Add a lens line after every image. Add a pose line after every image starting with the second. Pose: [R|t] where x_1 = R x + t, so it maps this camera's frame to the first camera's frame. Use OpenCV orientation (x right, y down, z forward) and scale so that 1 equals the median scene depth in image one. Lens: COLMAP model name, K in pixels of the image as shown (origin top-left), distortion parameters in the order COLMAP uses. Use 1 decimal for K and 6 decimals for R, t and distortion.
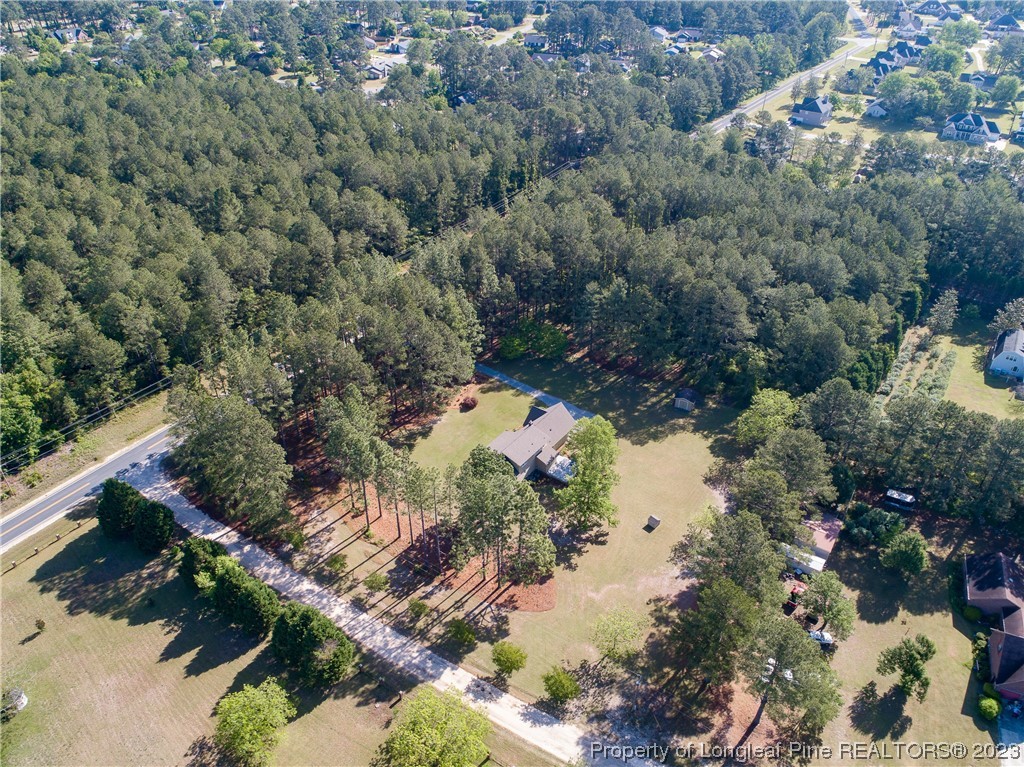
lens RADIAL K [[770.3, 0, 510.5], [0, 770.3, 380.1], [0, 0, 1]] dist [-0.028534, 0.012351]
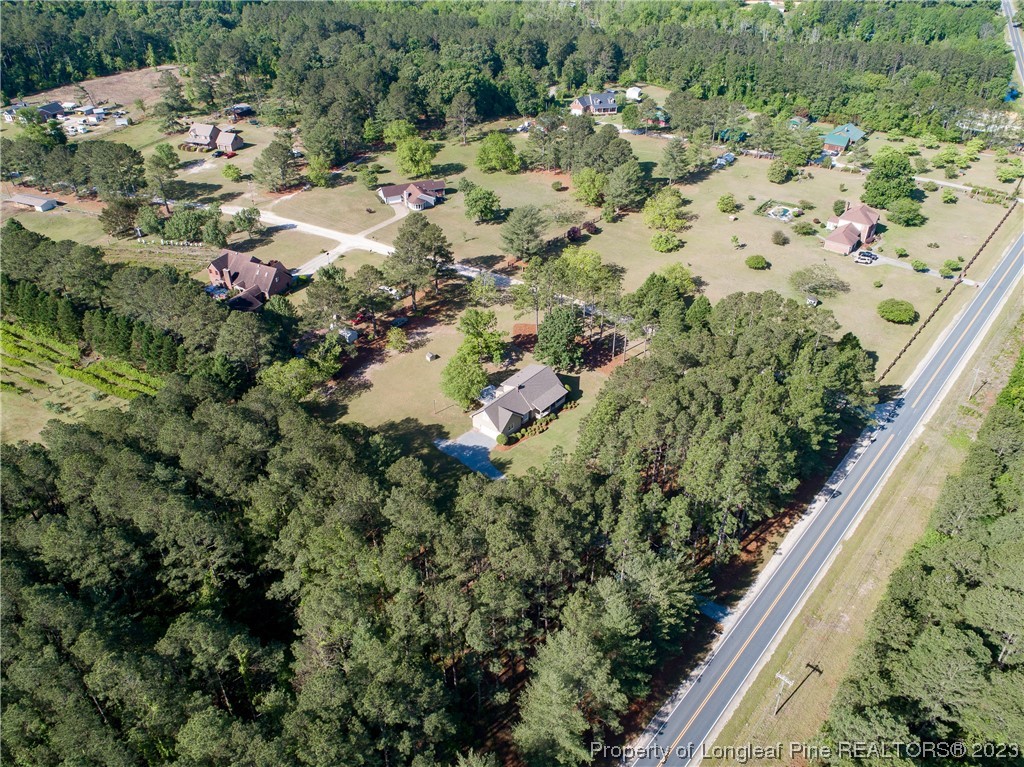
lens RADIAL K [[770.3, 0, 514.4], [0, 770.3, 389.7], [0, 0, 1]] dist [-0.028534, 0.012351]
pose [[-0.997792, -0.039669, 0.053268, -0.030783], [0.035785, 0.354559, 0.934349, -1.132037], [-0.055951, 0.934192, -0.352357, 1.678452]]
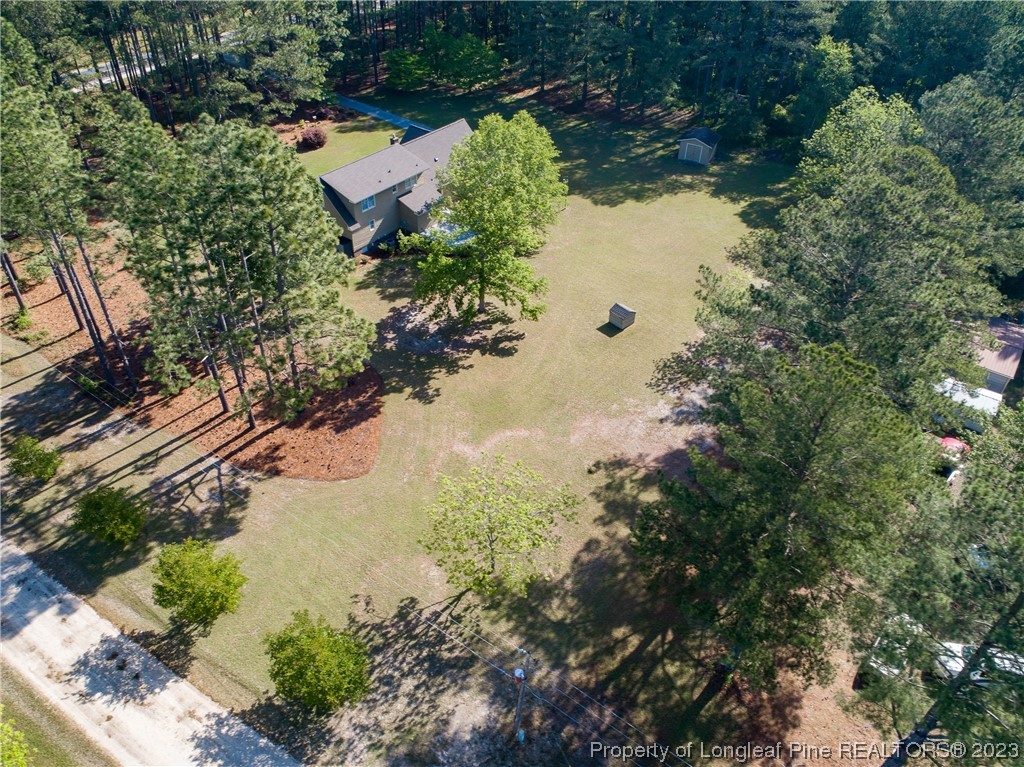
lens RADIAL K [[770.3, 0, 511.7], [0, 770.3, 391.5], [0, 0, 1]] dist [-0.028534, 0.012351]
pose [[0.999474, 0.032415, -0.000804, 0.134503], [-0.032188, 0.994859, 0.096020, 0.207703], [0.003912, -0.095943, 0.995379, 0.584118]]
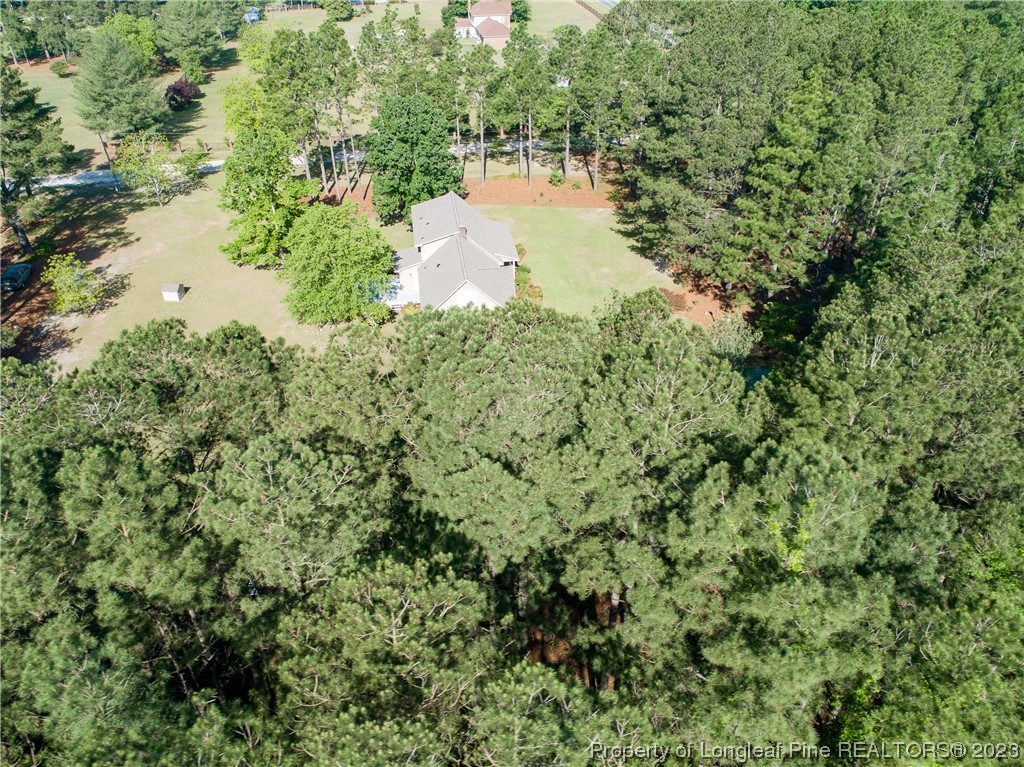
lens RADIAL K [[770.3, 0, 511.2], [0, 770.3, 381.6], [0, 0, 1]] dist [-0.028534, 0.012351]
pose [[-0.716040, 0.393065, -0.576876, 0.401746], [-0.393955, 0.454675, 0.798793, -0.375181], [0.576268, 0.799231, -0.170716, 1.442743]]
